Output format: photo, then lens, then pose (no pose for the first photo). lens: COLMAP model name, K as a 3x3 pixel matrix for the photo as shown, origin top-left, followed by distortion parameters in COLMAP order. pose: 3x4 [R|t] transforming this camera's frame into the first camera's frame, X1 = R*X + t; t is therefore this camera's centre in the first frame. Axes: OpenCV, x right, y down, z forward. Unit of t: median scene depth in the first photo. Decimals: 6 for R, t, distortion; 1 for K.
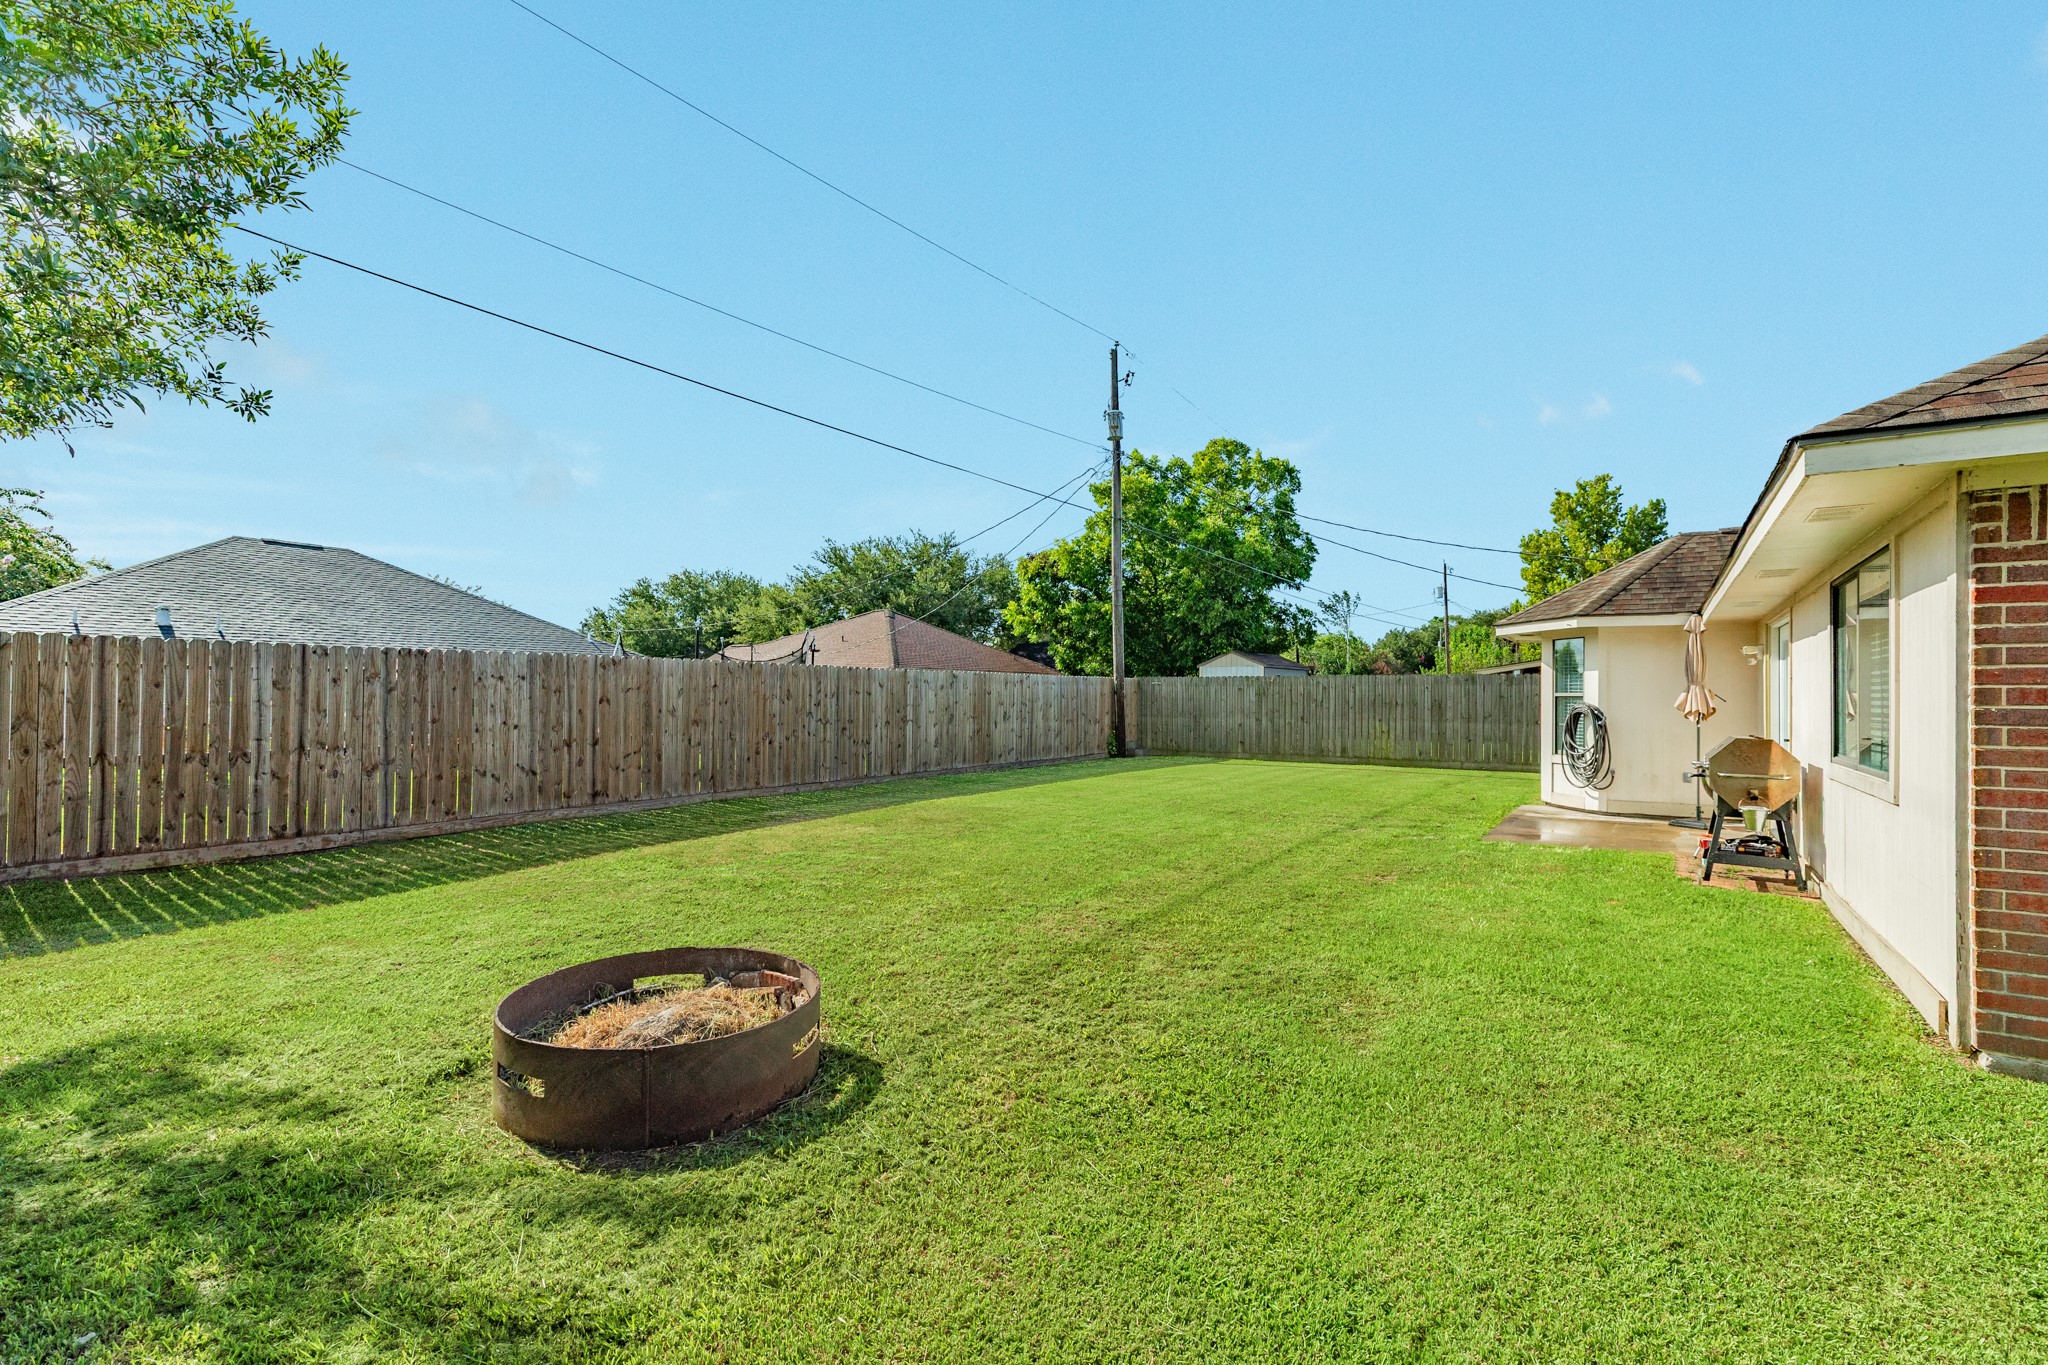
lens RADIAL K [[896.7, 0, 1025.0], [0, 896.7, 687.2], [0, 0, 1]] dist [0.002426, 0.000119]
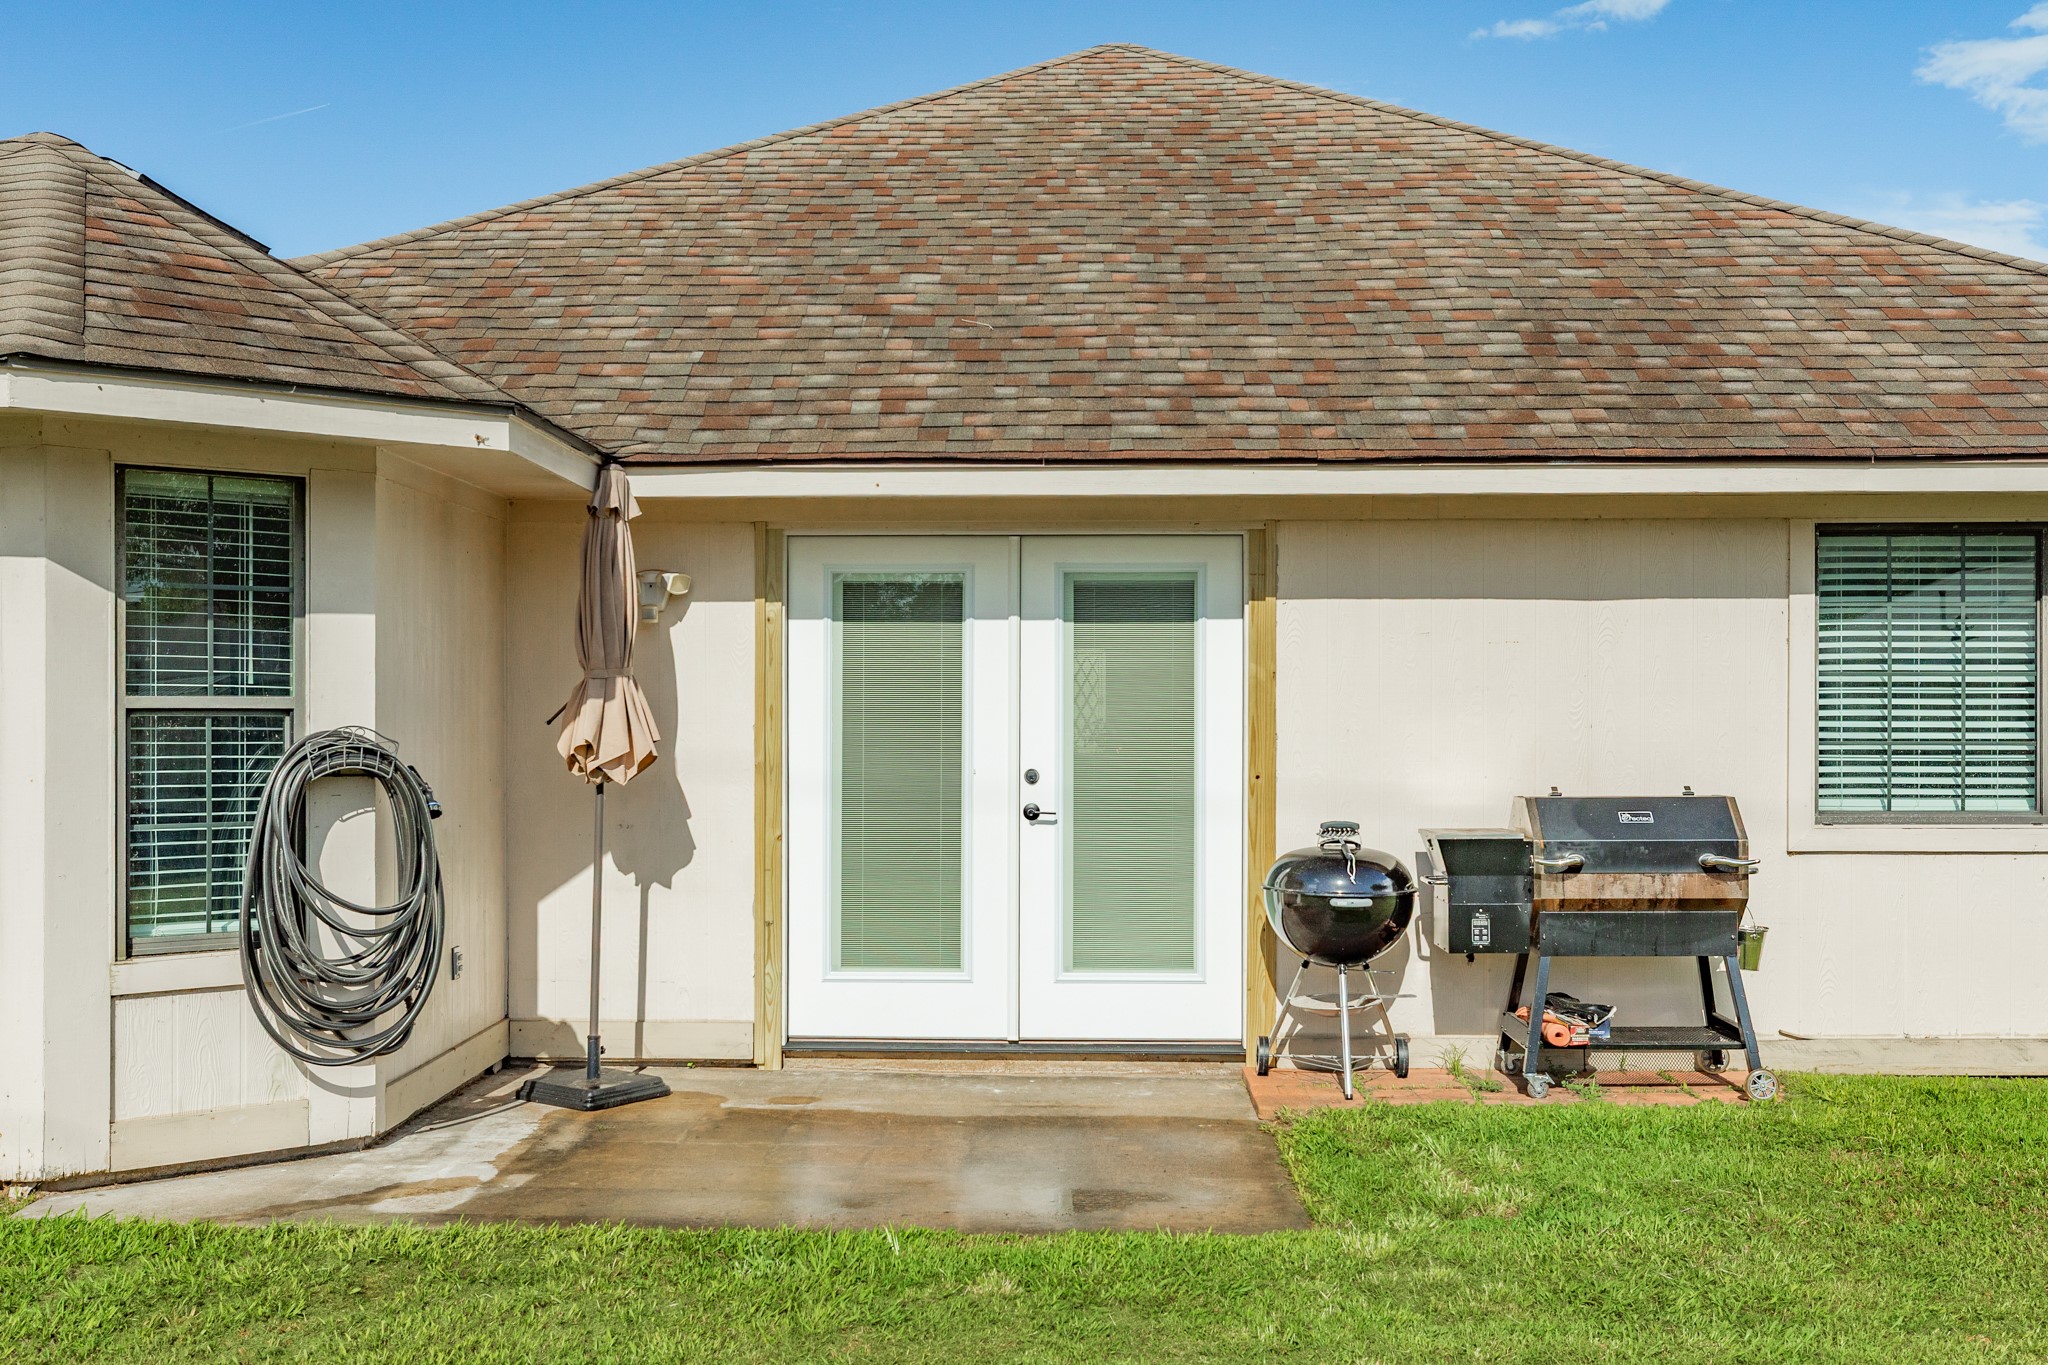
lens RADIAL K [[2070.8, 0, 1024.0], [0, 2070.8, 701.7], [0, 0, 1]] dist [0.060553, 0.000000]
pose [[-0.539877, -0.001582, 0.841742, 0.007114], [-0.011941, 0.999912, -0.005779, 0.008298], [-0.841659, -0.013171, -0.539849, 1.083893]]
